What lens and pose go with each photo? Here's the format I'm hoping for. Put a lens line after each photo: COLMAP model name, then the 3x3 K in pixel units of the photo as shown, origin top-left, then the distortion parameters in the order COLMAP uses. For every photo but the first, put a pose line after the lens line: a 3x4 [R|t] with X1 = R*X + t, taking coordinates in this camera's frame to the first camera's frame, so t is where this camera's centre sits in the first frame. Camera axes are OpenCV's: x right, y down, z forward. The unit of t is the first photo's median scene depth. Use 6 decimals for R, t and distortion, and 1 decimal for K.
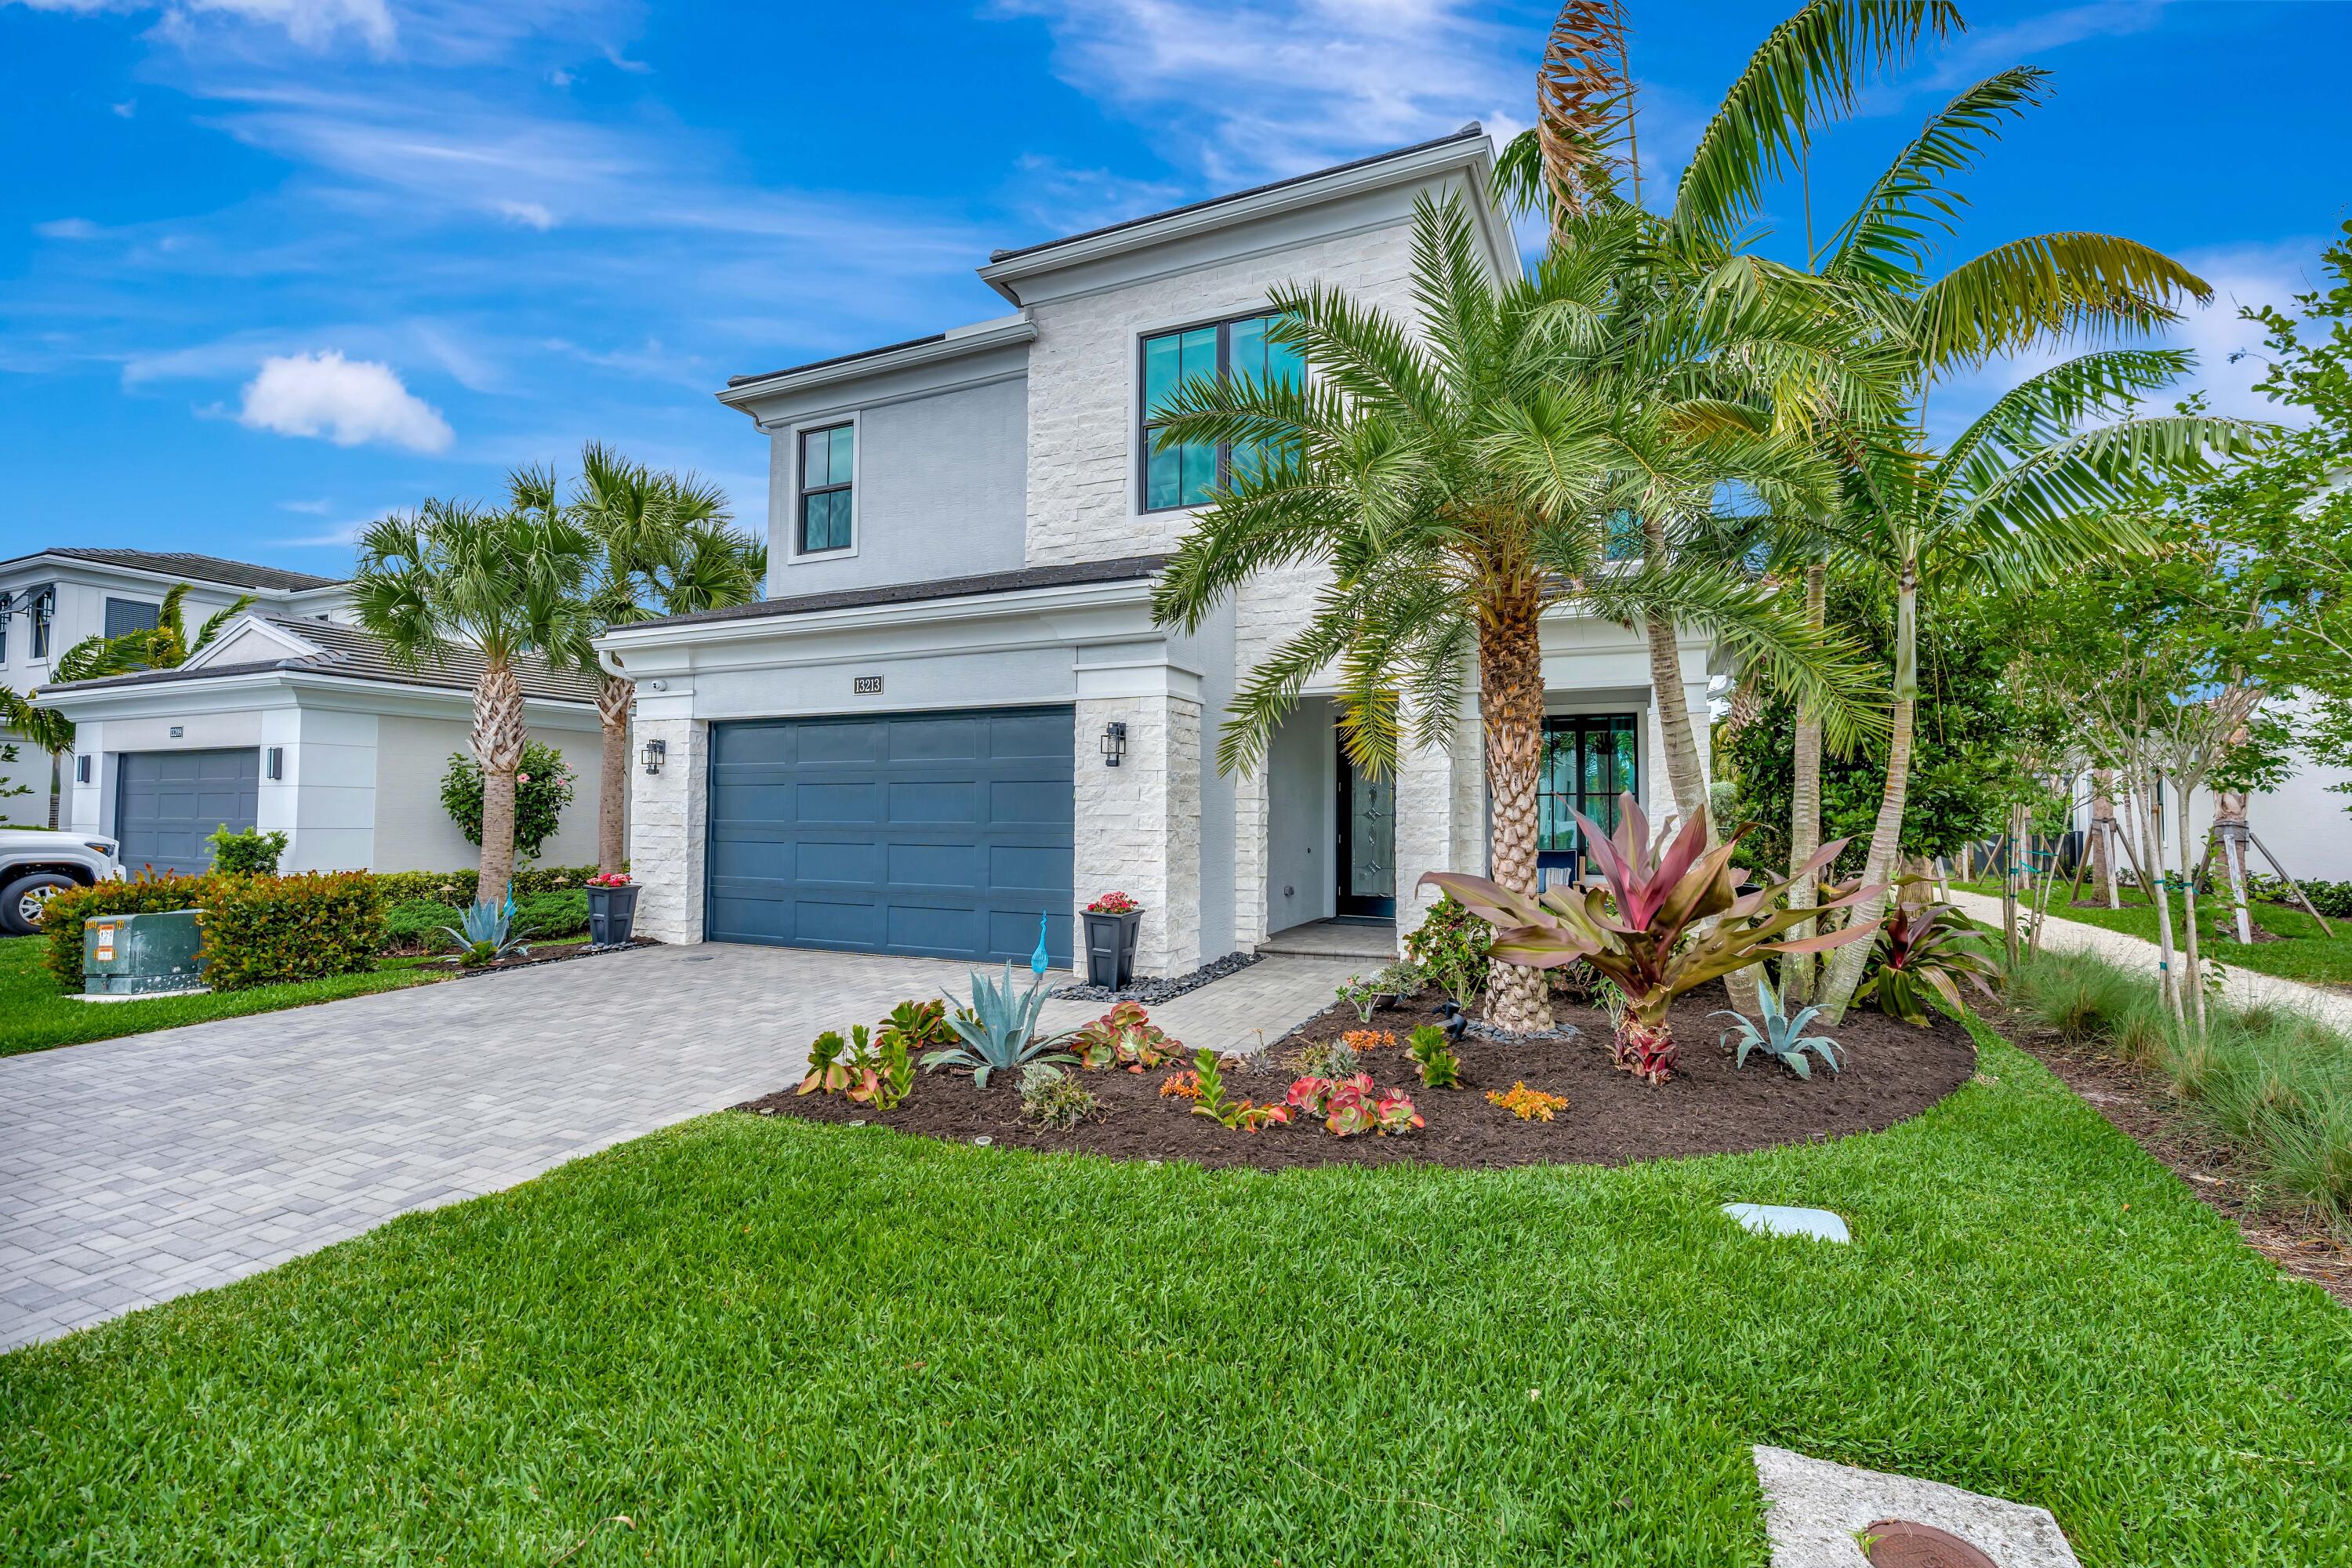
lens RADIAL K [[1058.5, 0, 1169.9], [0, 1058.5, 757.2], [0, 0, 1]] dist [-0.001108, 0.000599]
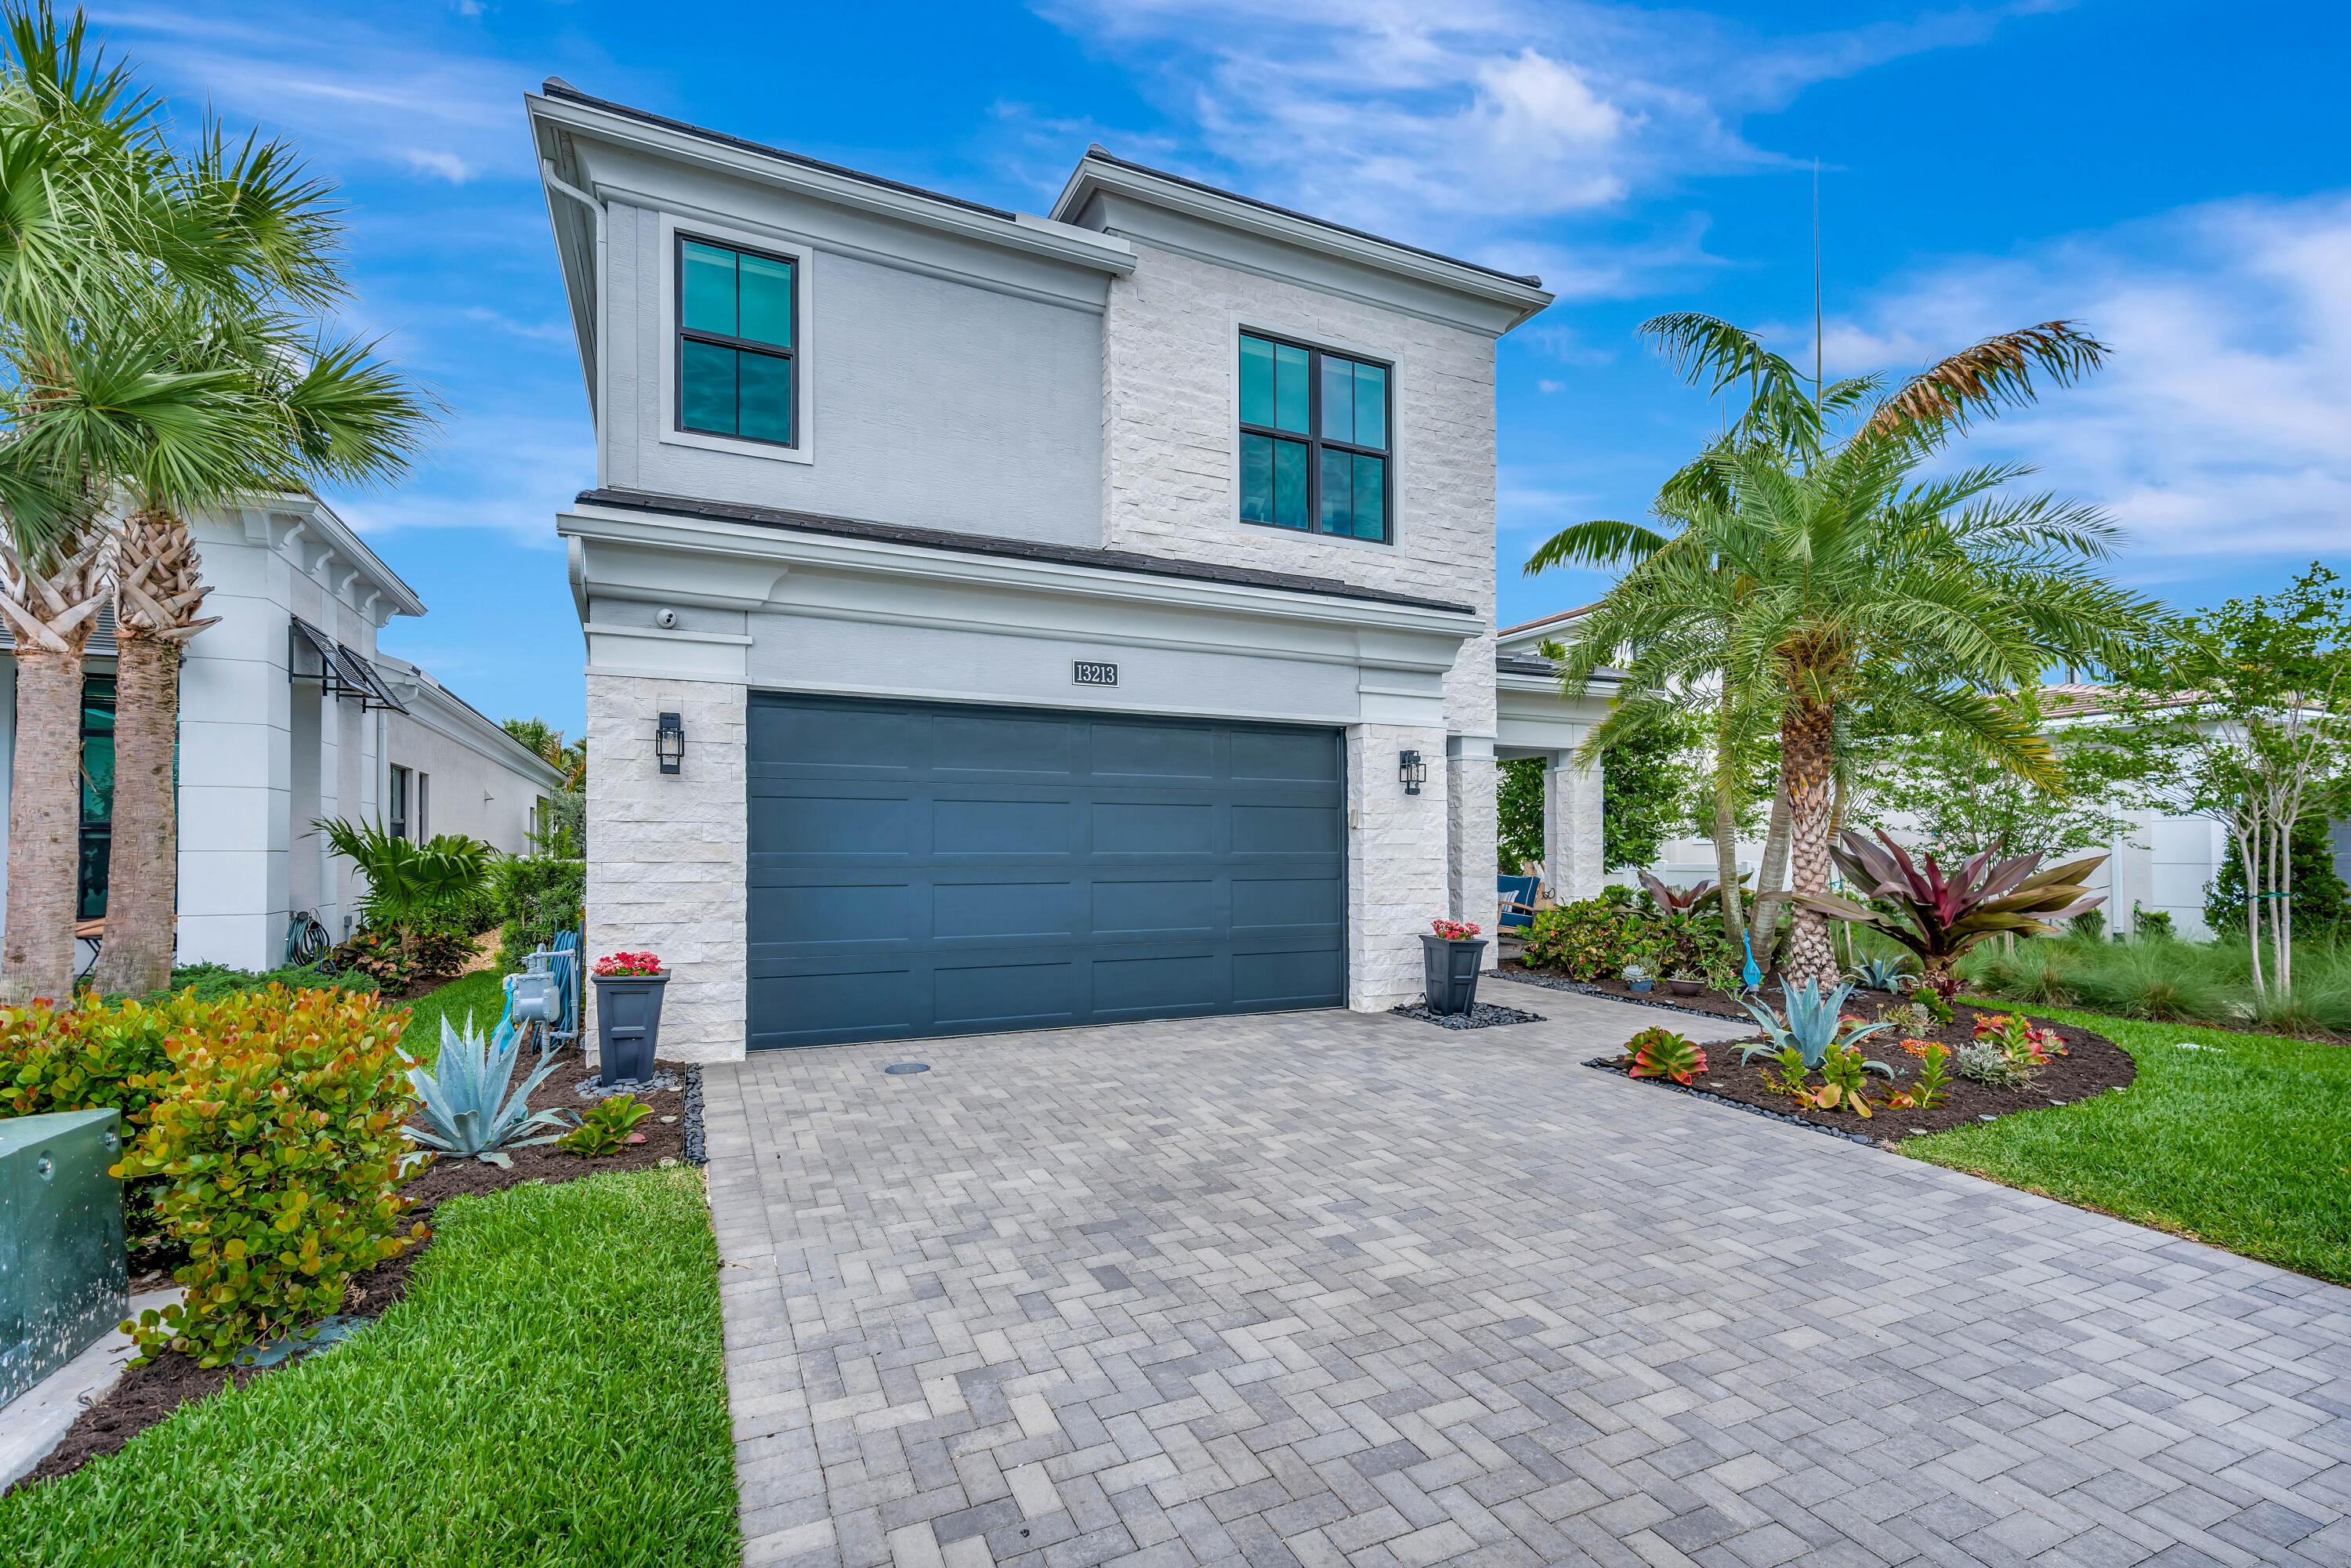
lens RADIAL K [[1071.7, 0, 1182.8], [0, 1071.7, 819.3], [0, 0, 1]] dist [0.017908, 0.000746]
pose [[0.633753, 0.018649, 0.773311, -0.769994], [-0.039594, 0.999181, 0.008353, 0.025074], [-0.772522, -0.035912, 0.633972, 0.422571]]
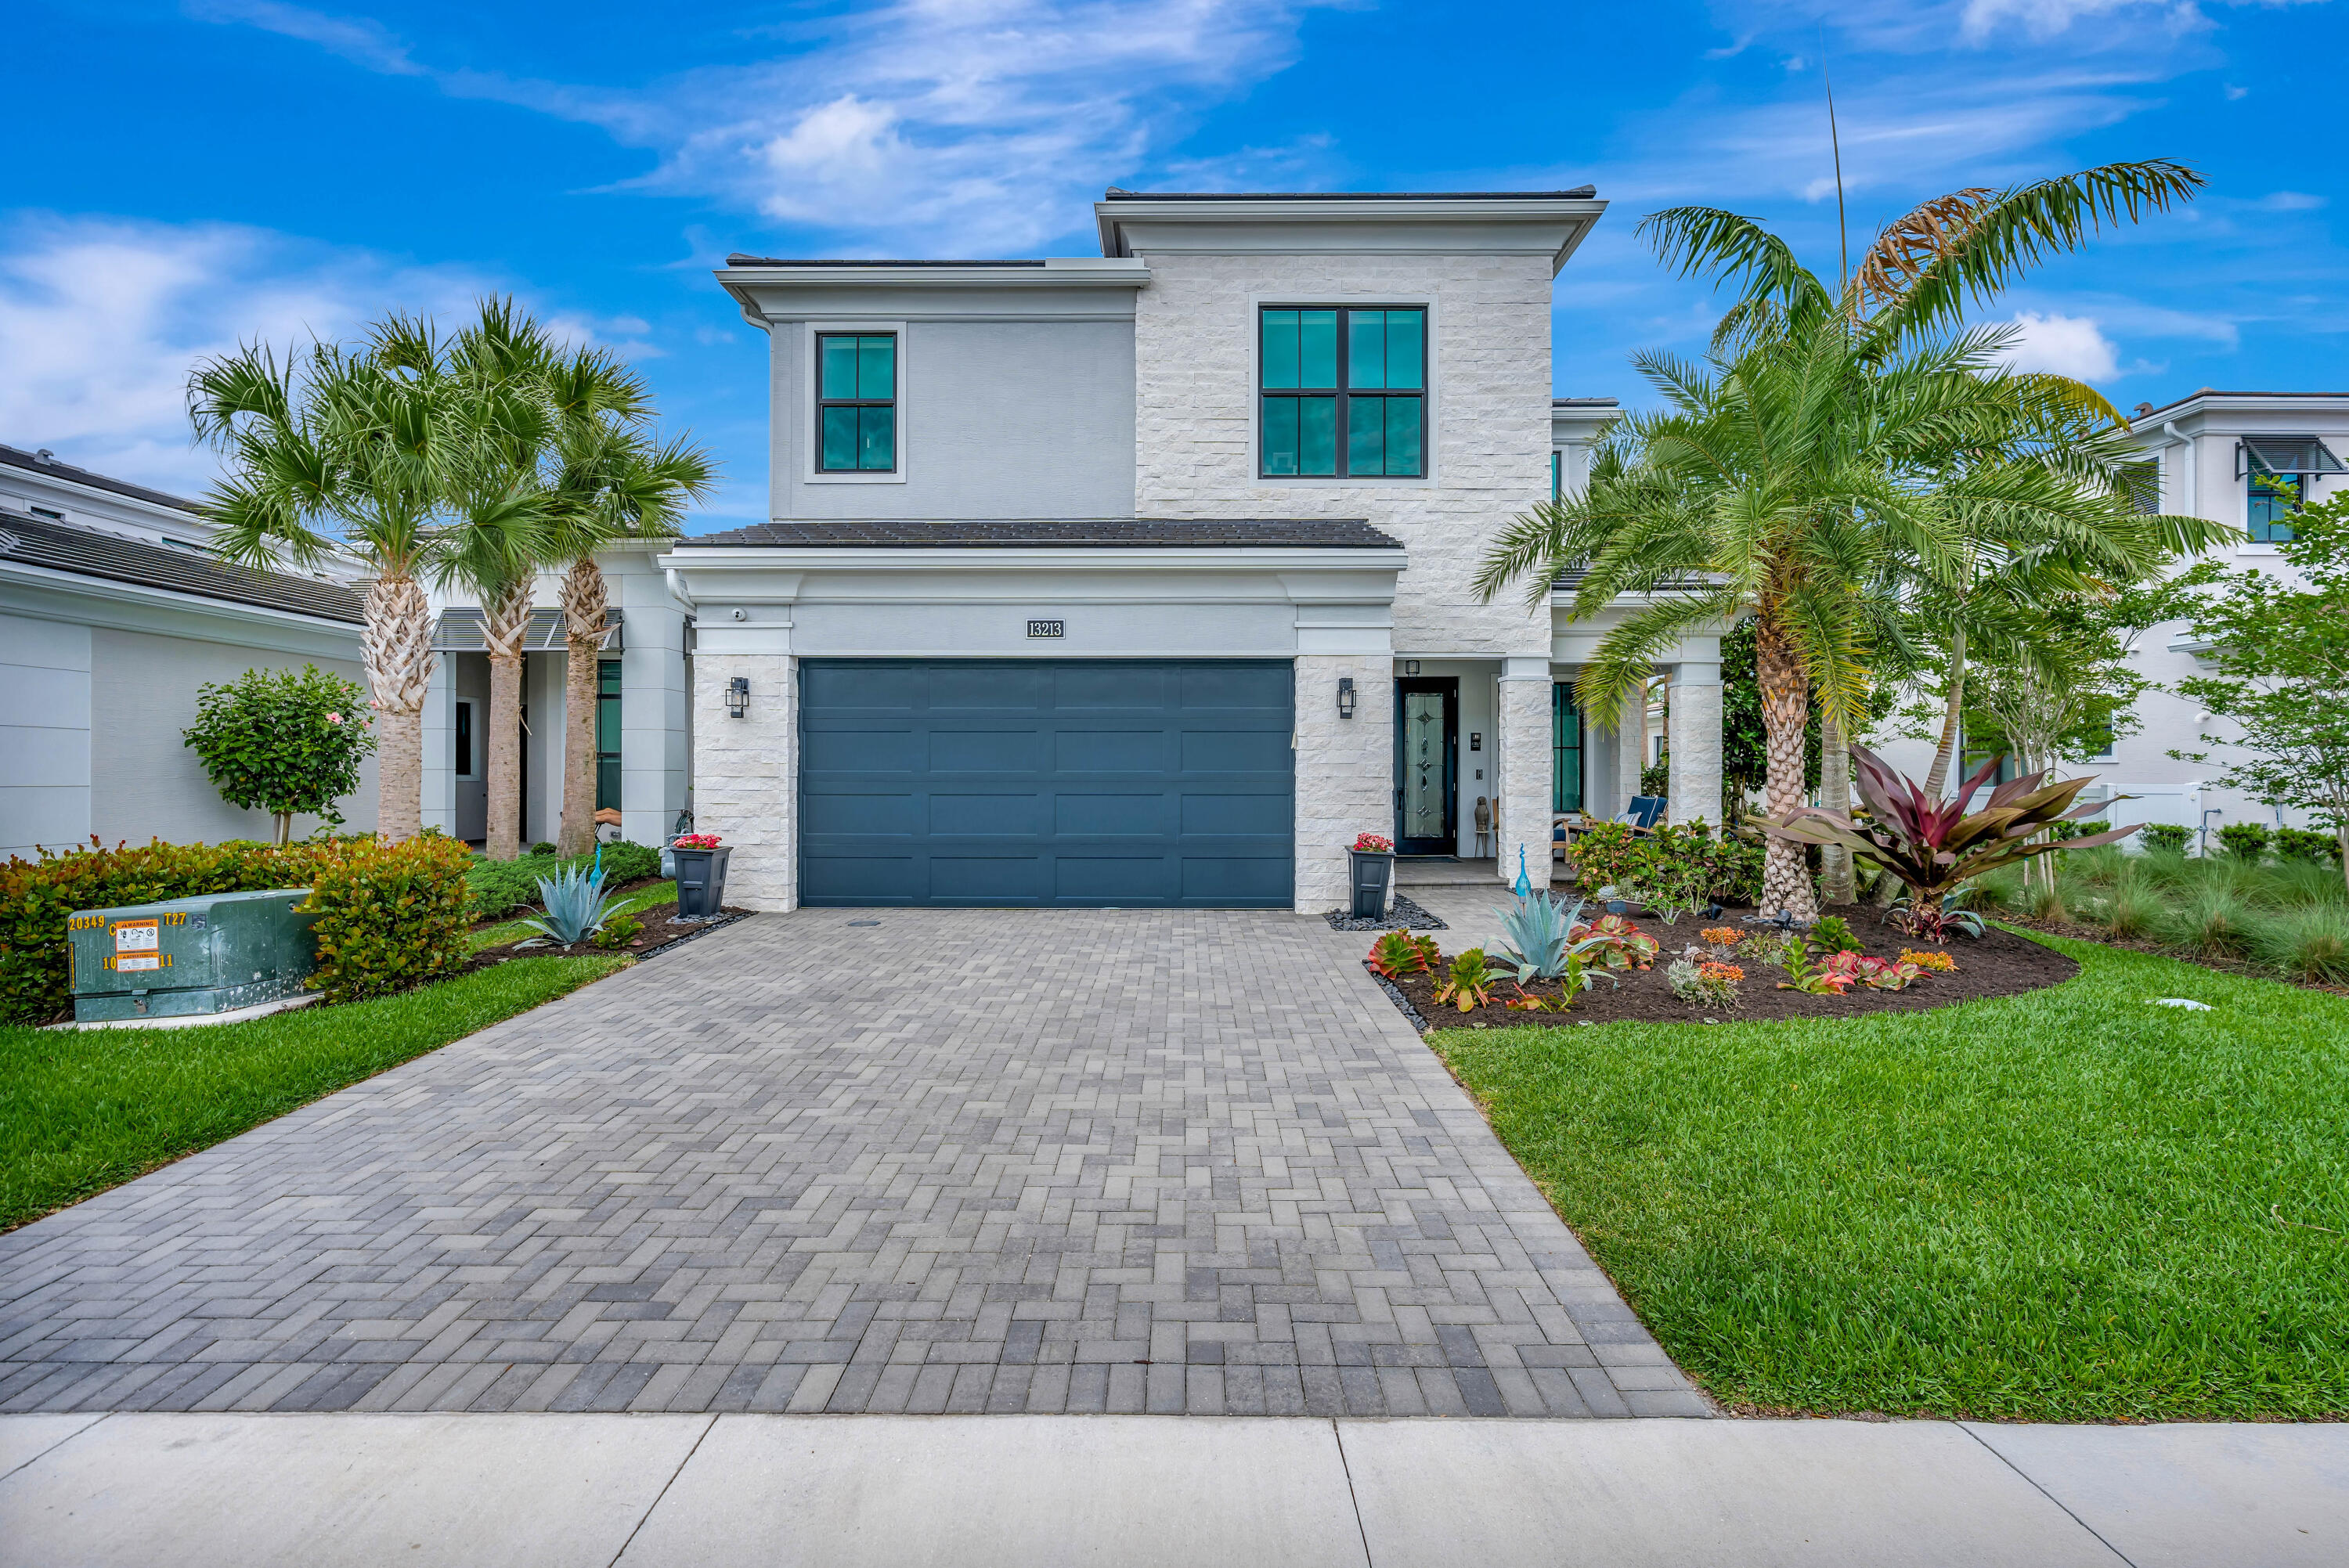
lens RADIAL K [[1072.9, 0, 1180.3], [0, 1072.9, 753.2], [0, 0, 1]] dist [-0.004607, 0.001727]
pose [[0.907147, 0.005061, 0.420783, -0.535114], [-0.020219, 0.999297, 0.031569, 0.010042], [-0.420328, -0.037145, 0.906612, 0.060695]]
